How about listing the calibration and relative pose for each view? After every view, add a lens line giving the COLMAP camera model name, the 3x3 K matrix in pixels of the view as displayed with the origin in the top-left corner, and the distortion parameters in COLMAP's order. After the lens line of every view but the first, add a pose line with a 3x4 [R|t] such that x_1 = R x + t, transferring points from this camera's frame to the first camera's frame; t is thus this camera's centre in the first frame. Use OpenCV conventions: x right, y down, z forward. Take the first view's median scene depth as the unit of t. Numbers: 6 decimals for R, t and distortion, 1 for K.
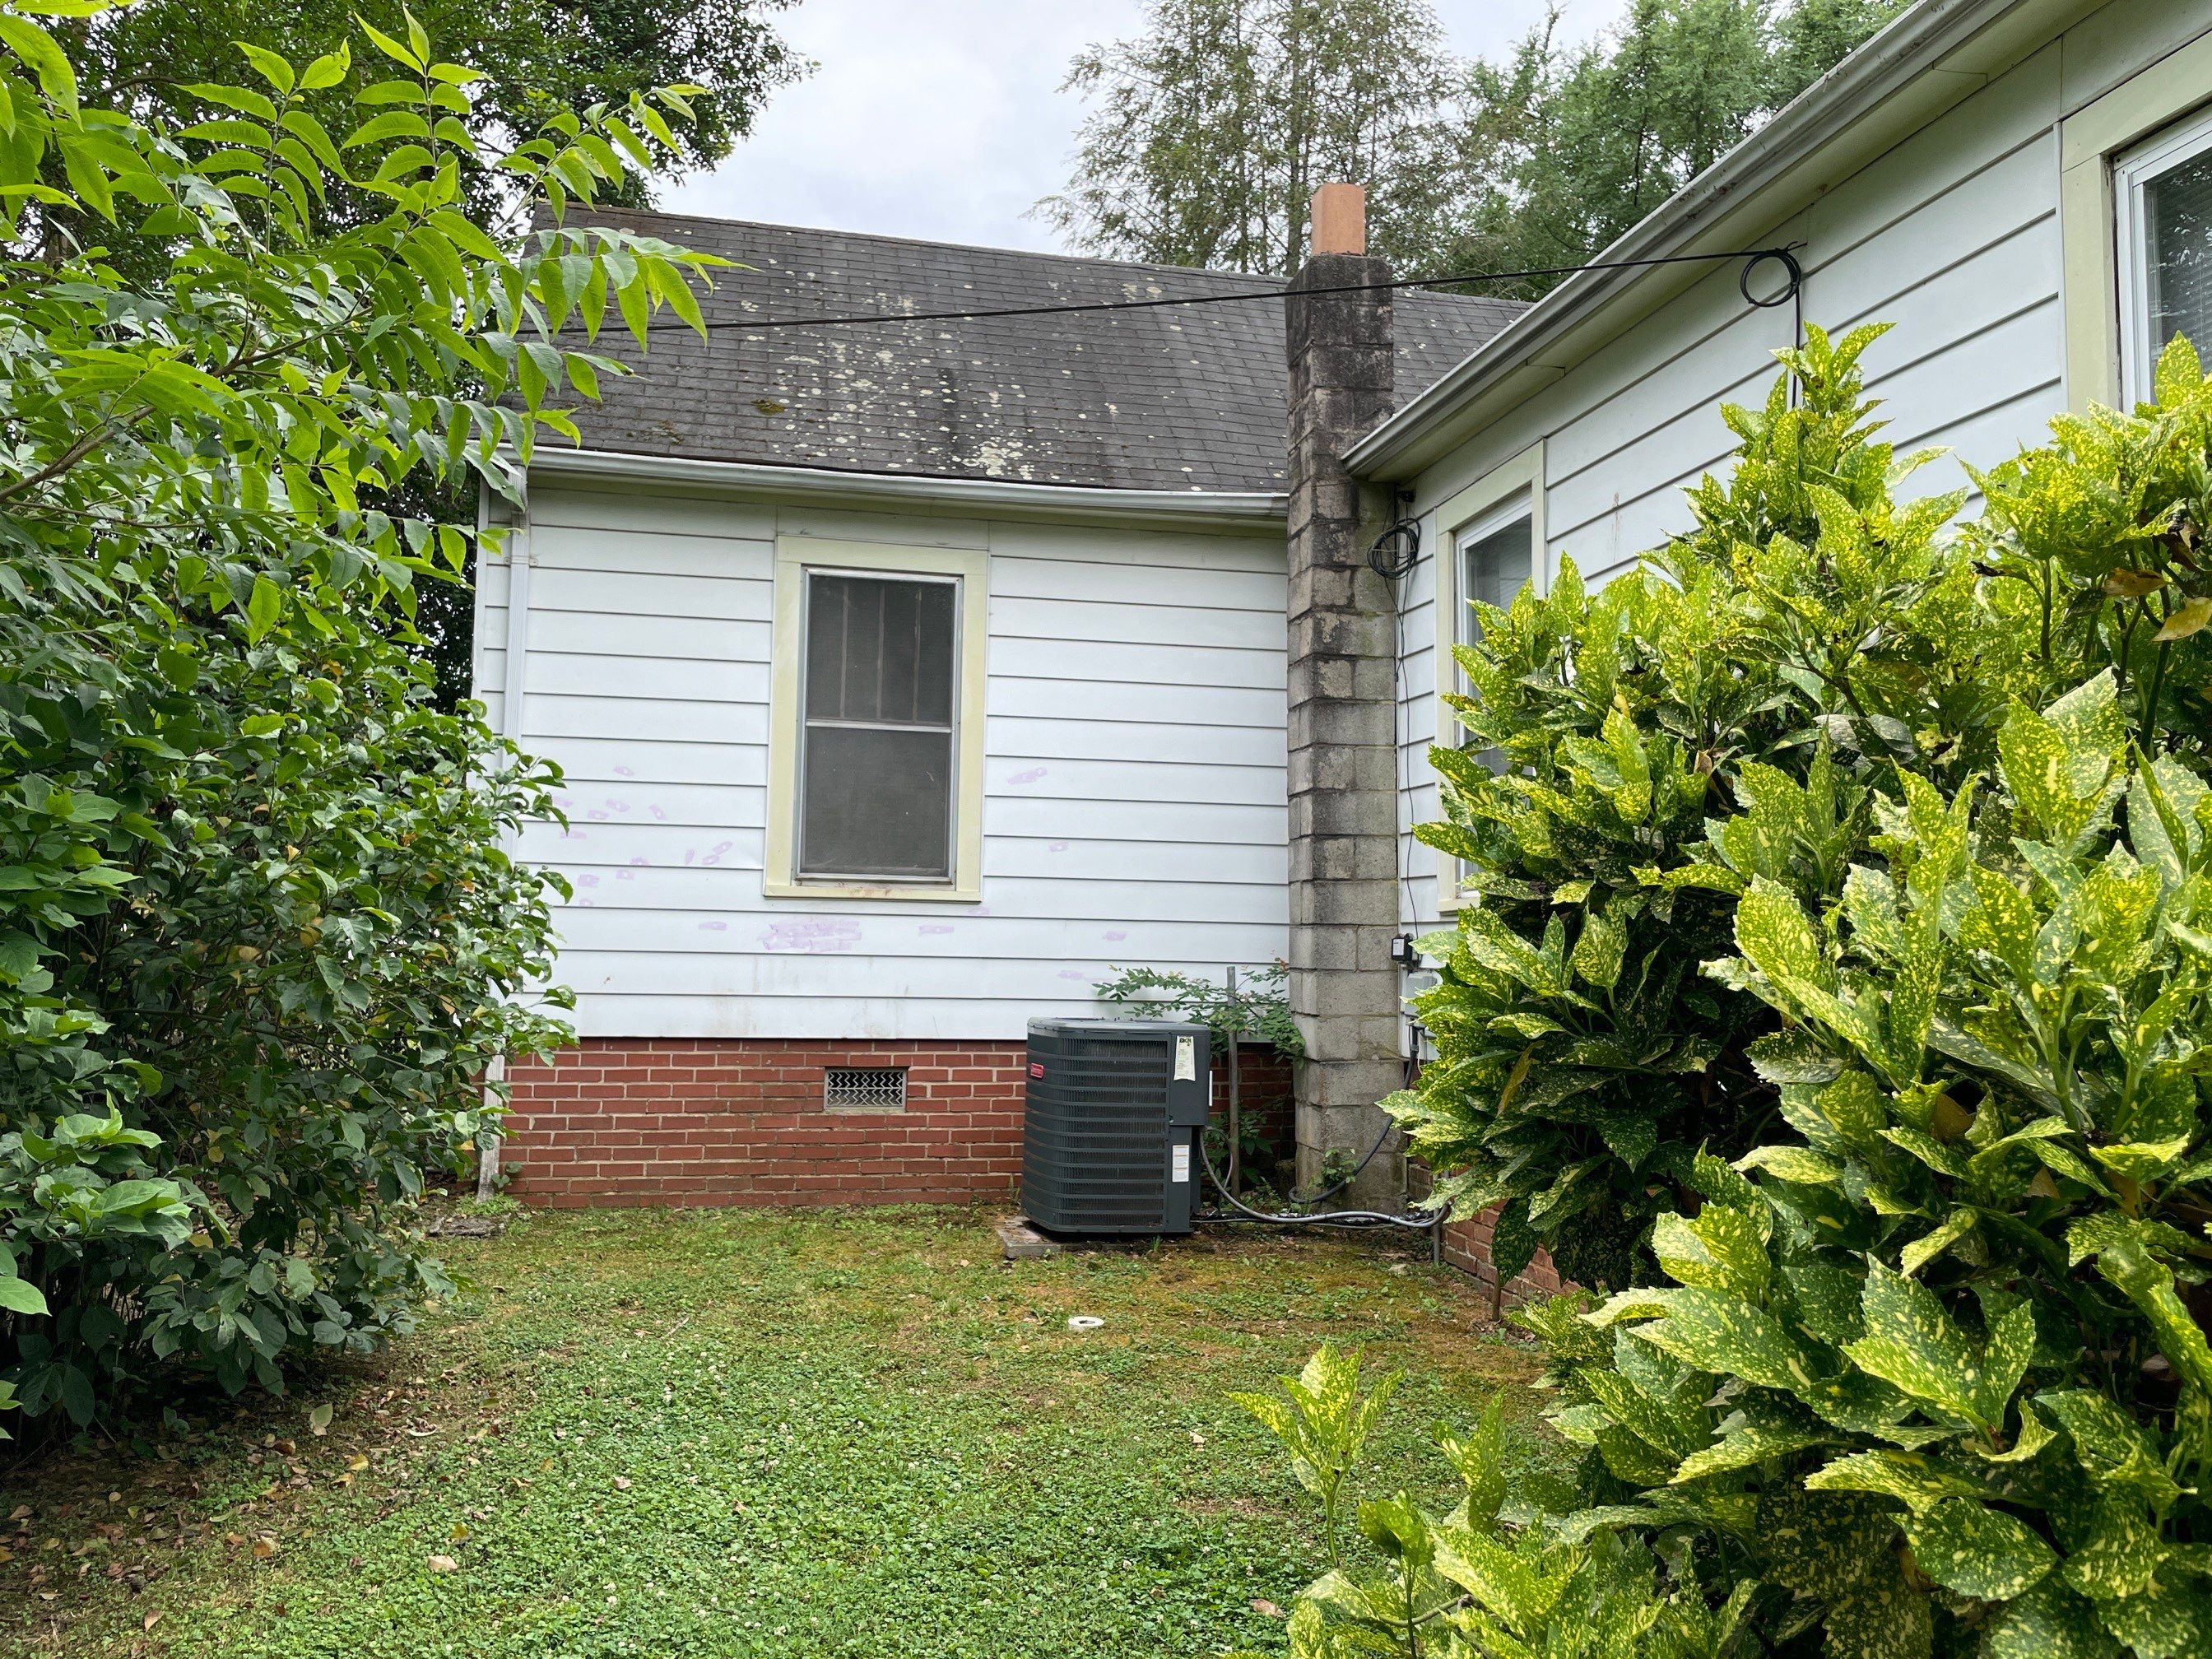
lens RADIAL K [[1771.5, 0, 1106.0], [0, 1771.5, 829.5], [0, 0, 1]] dist [0.066126, -0.110938]
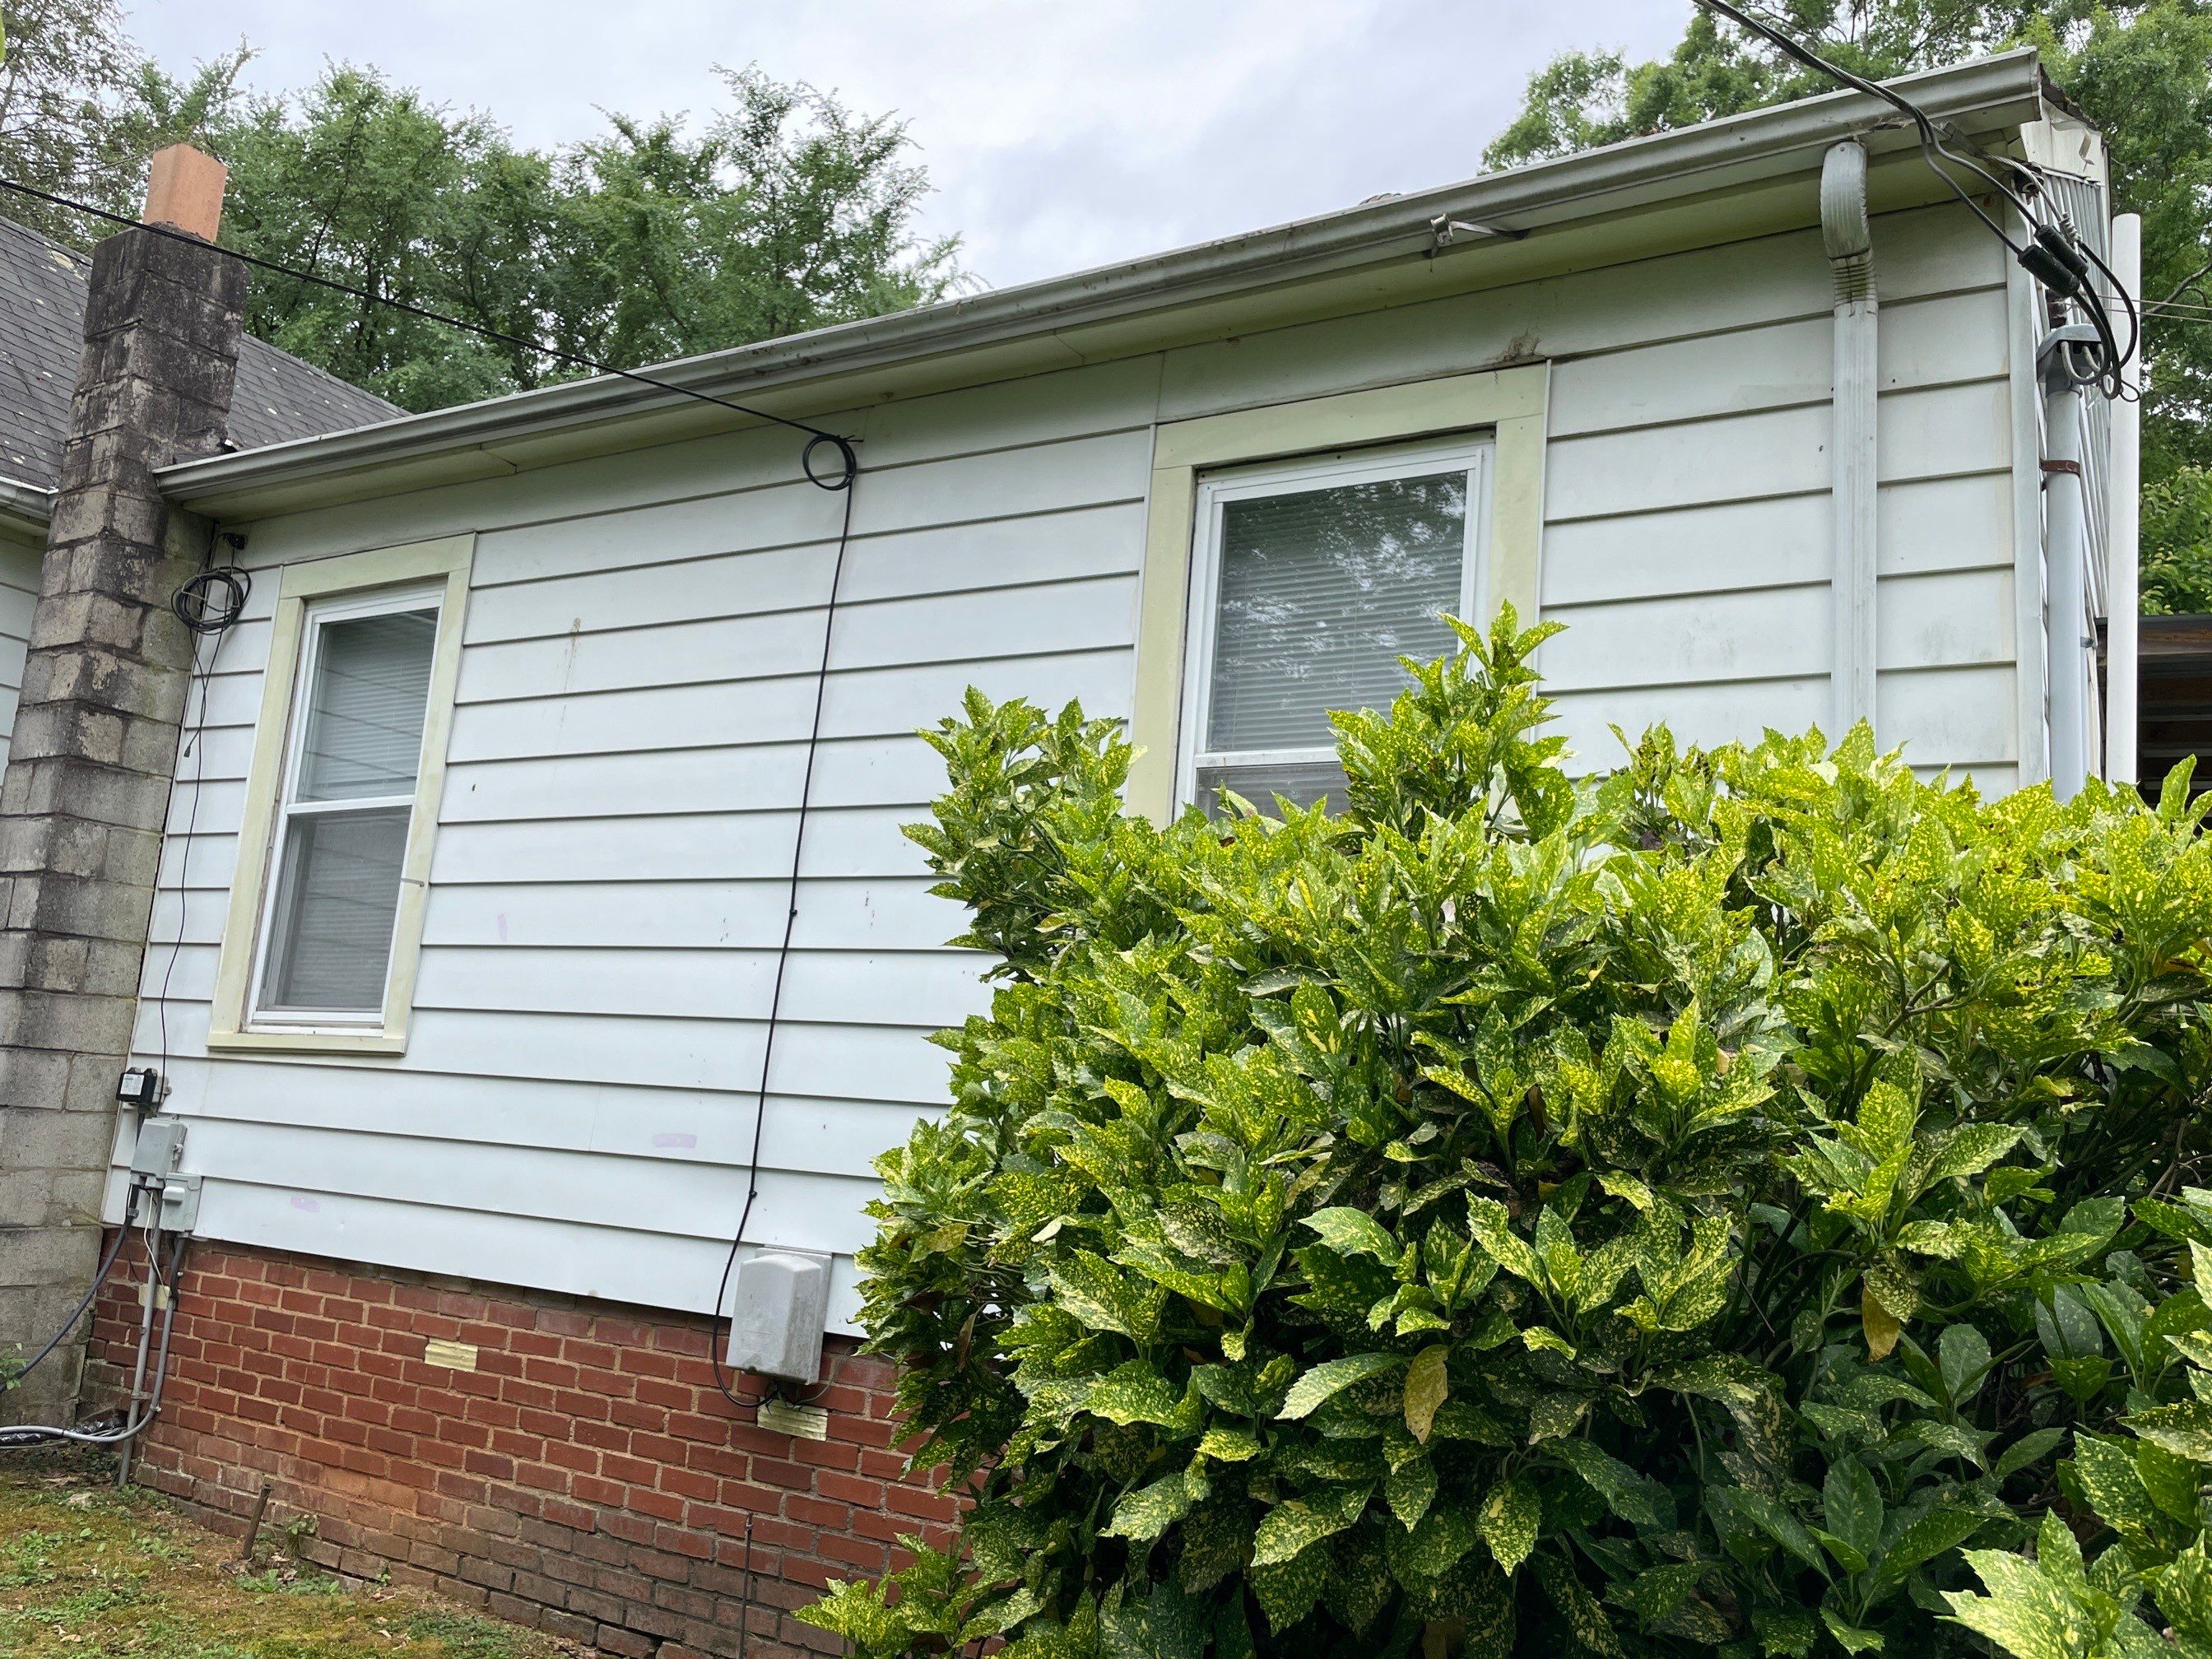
lens RADIAL K [[1771.5, 0, 1106.0], [0, 1771.5, 829.5], [0, 0, 1]] dist [0.066126, -0.110938]
pose [[0.672288, 0.169548, 0.720613, -0.136401], [-0.117438, 0.985519, -0.122314, 0.000325], [-0.730916, -0.002397, 0.682464, 0.130236]]
